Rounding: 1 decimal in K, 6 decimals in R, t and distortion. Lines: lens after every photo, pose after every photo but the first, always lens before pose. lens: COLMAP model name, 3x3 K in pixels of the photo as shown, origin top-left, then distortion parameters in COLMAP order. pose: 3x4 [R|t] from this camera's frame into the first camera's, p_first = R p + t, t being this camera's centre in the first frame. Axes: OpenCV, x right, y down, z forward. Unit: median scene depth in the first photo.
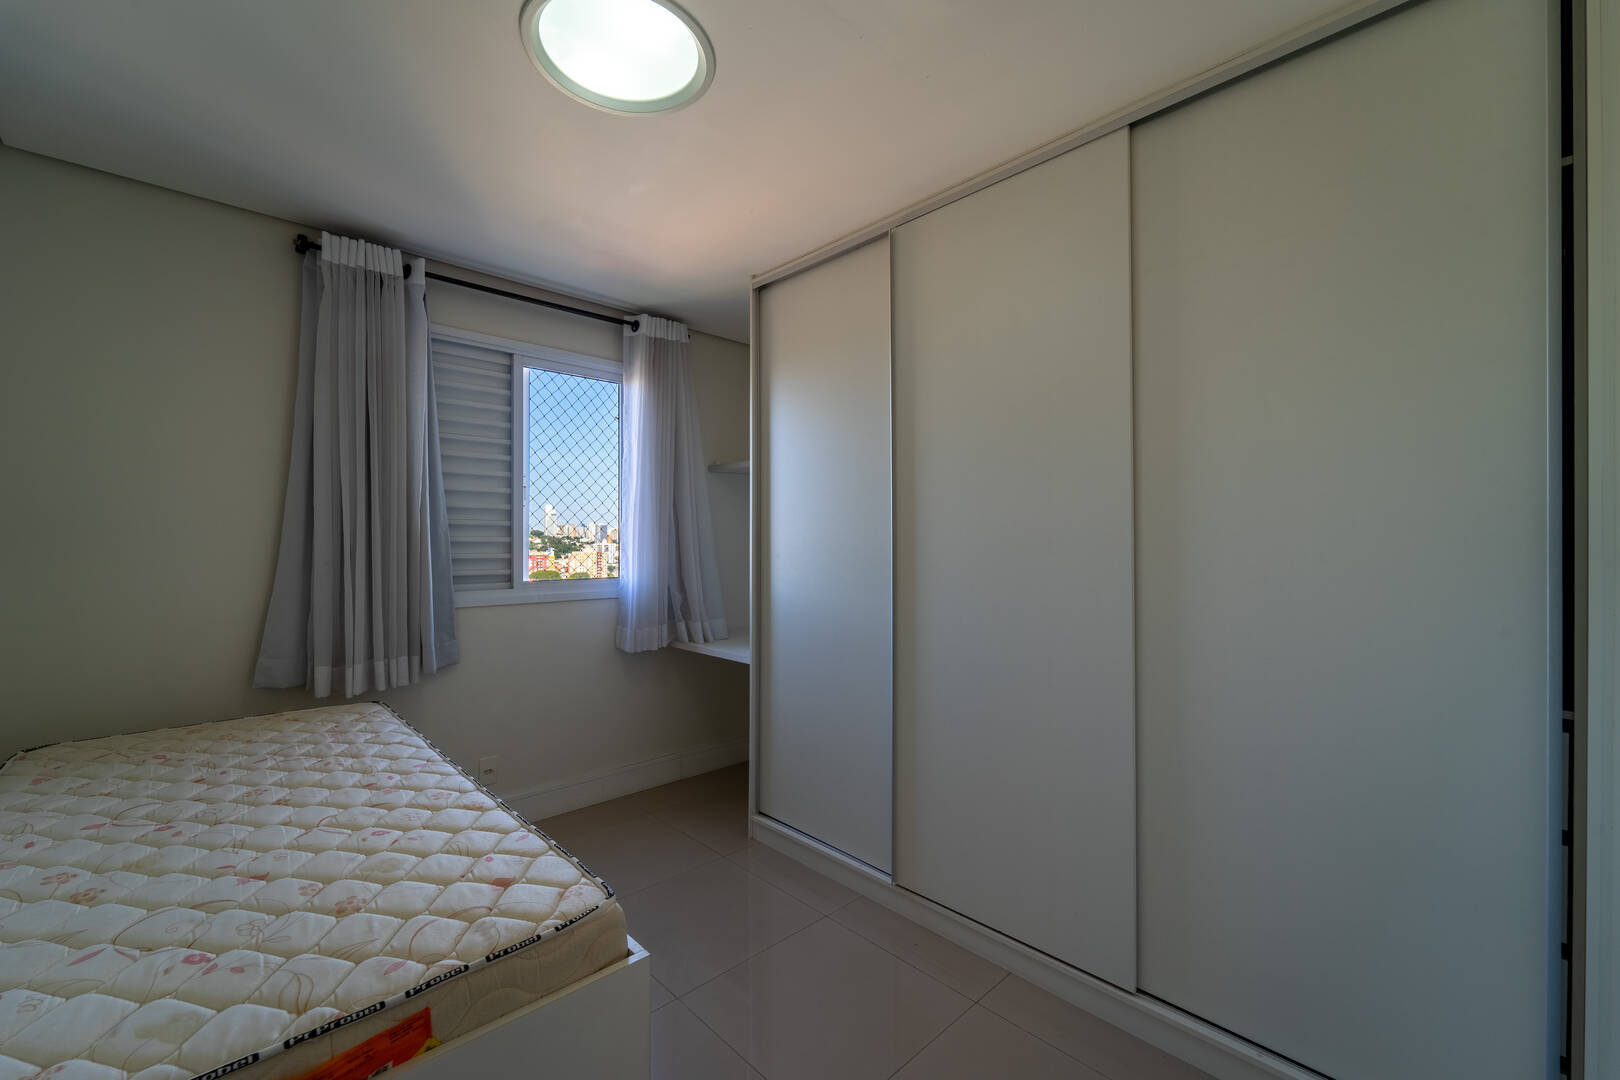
lens RADIAL K [[647.4, 0, 813.6], [0, 647.4, 542.2], [0, 0, 1]] dist [0.000961, -0.002673]
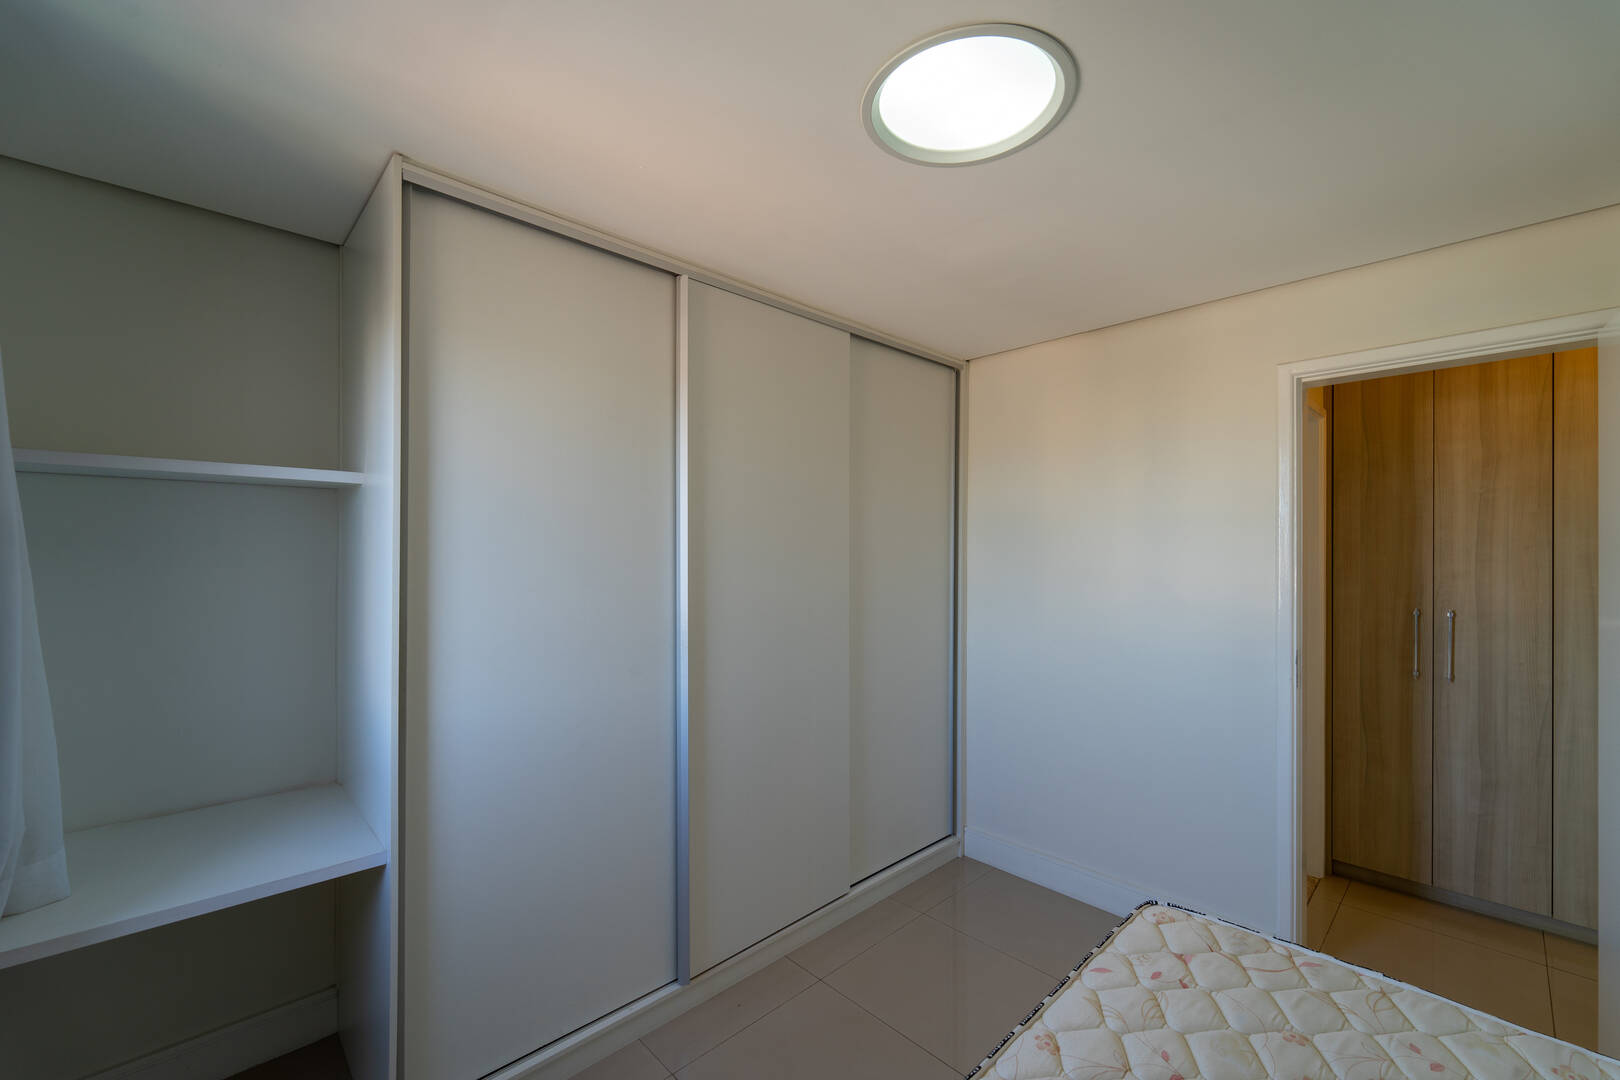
lens RADIAL K [[647.4, 0, 821.5], [0, 647.4, 550.4], [0, 0, 1]] dist [0.000961, -0.002673]
pose [[0.009005, -0.005021, 0.999947, -1.037384], [0.002248, 0.999985, 0.005001, -0.124879], [-0.999957, 0.002203, 0.009017, 1.035846]]
